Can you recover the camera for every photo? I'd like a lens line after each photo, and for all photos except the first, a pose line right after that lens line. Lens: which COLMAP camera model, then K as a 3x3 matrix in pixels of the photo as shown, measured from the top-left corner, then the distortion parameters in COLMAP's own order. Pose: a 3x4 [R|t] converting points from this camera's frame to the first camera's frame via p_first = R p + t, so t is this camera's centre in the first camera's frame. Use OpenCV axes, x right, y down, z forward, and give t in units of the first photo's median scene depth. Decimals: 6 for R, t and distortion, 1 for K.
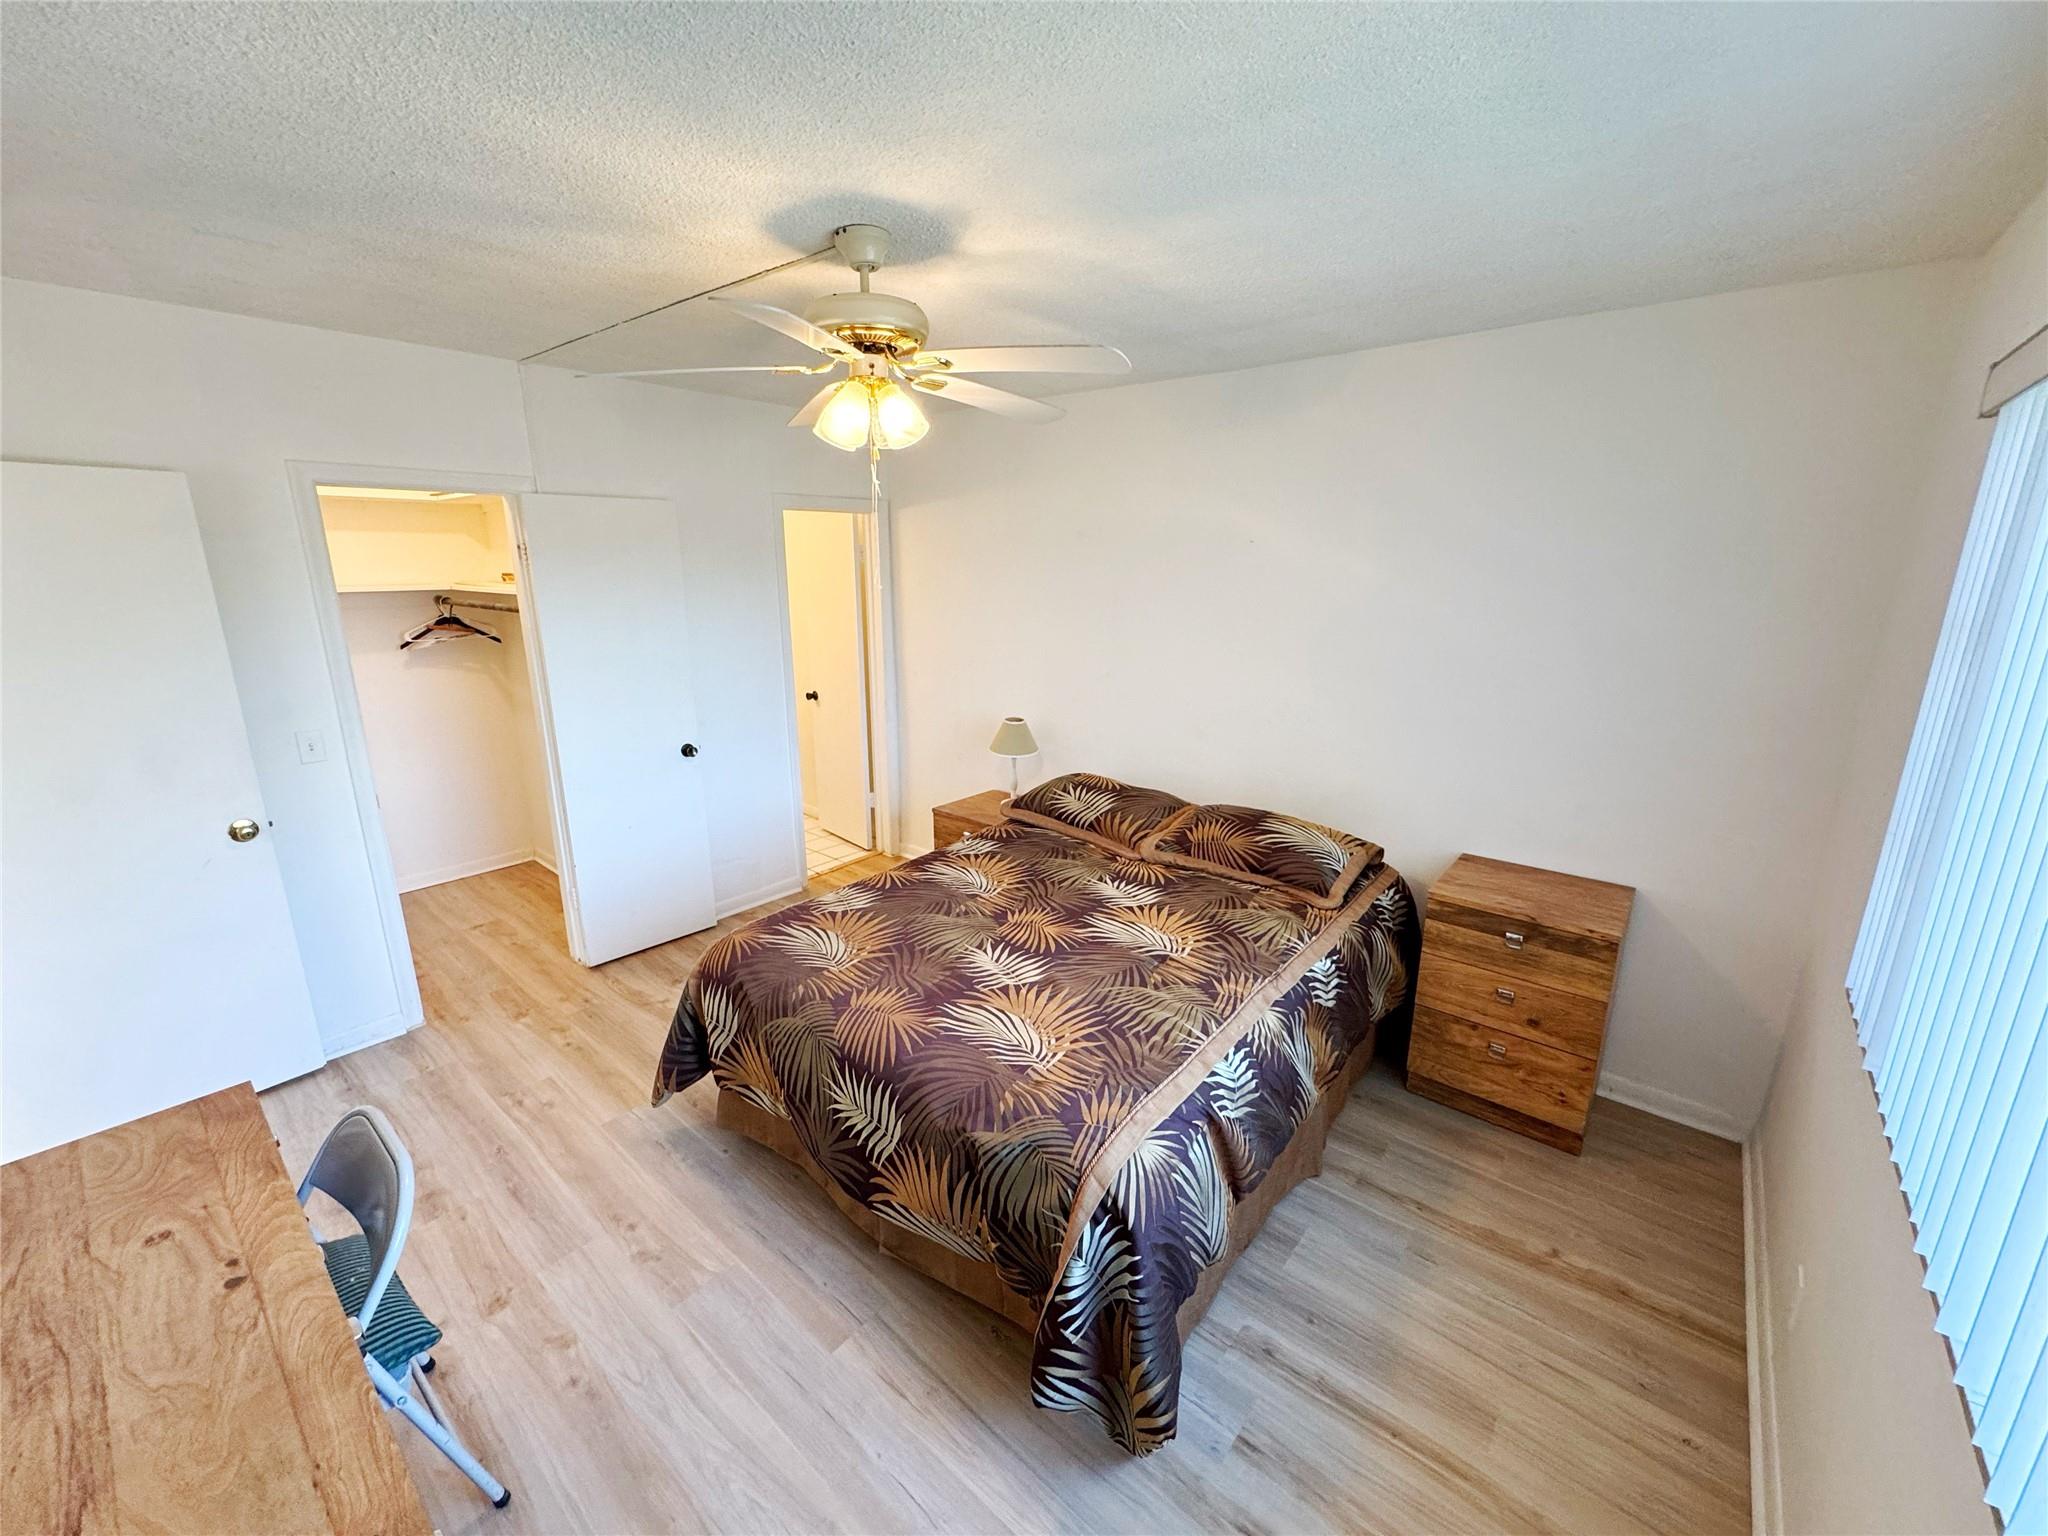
lens RADIAL K [[815.8, 0, 1021.2], [0, 815.8, 763.7], [0, 0, 1]] dist [-0.002140, -0.000178]
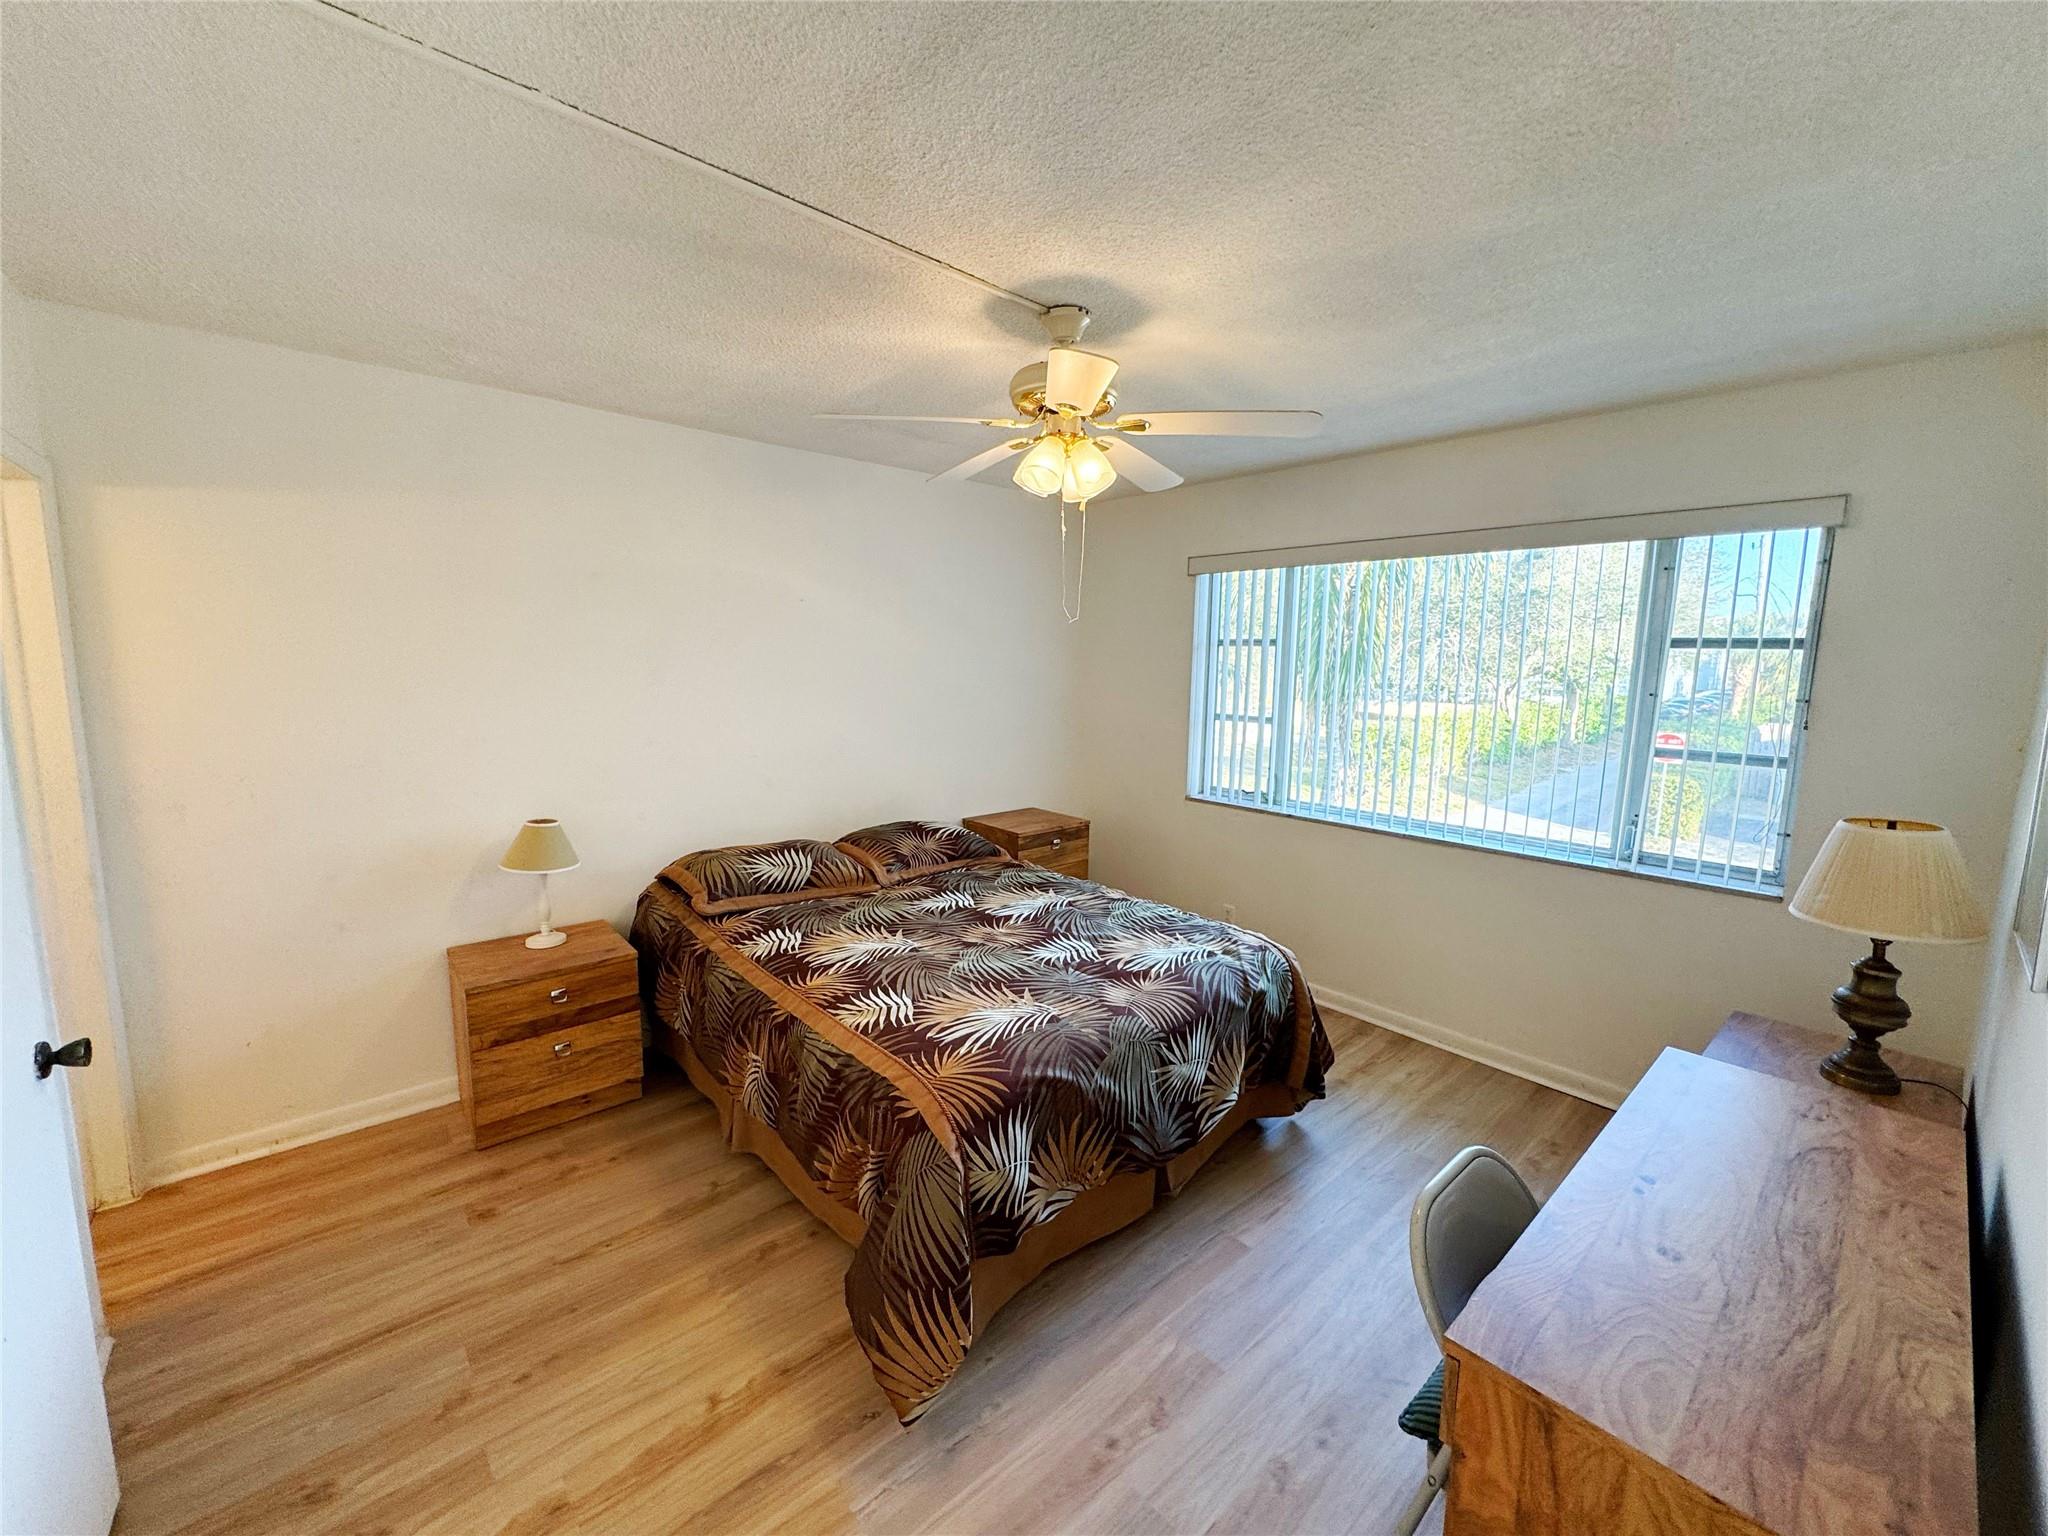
lens RADIAL K [[815.8, 0, 1021.2], [0, 815.8, 763.7], [0, 0, 1]] dist [-0.002140, -0.000178]
pose [[0.145276, -0.131106, 0.980666, -1.078601], [0.228576, 0.968815, 0.095661, -0.127069], [-0.962626, 0.210259, 0.170713, 0.768396]]
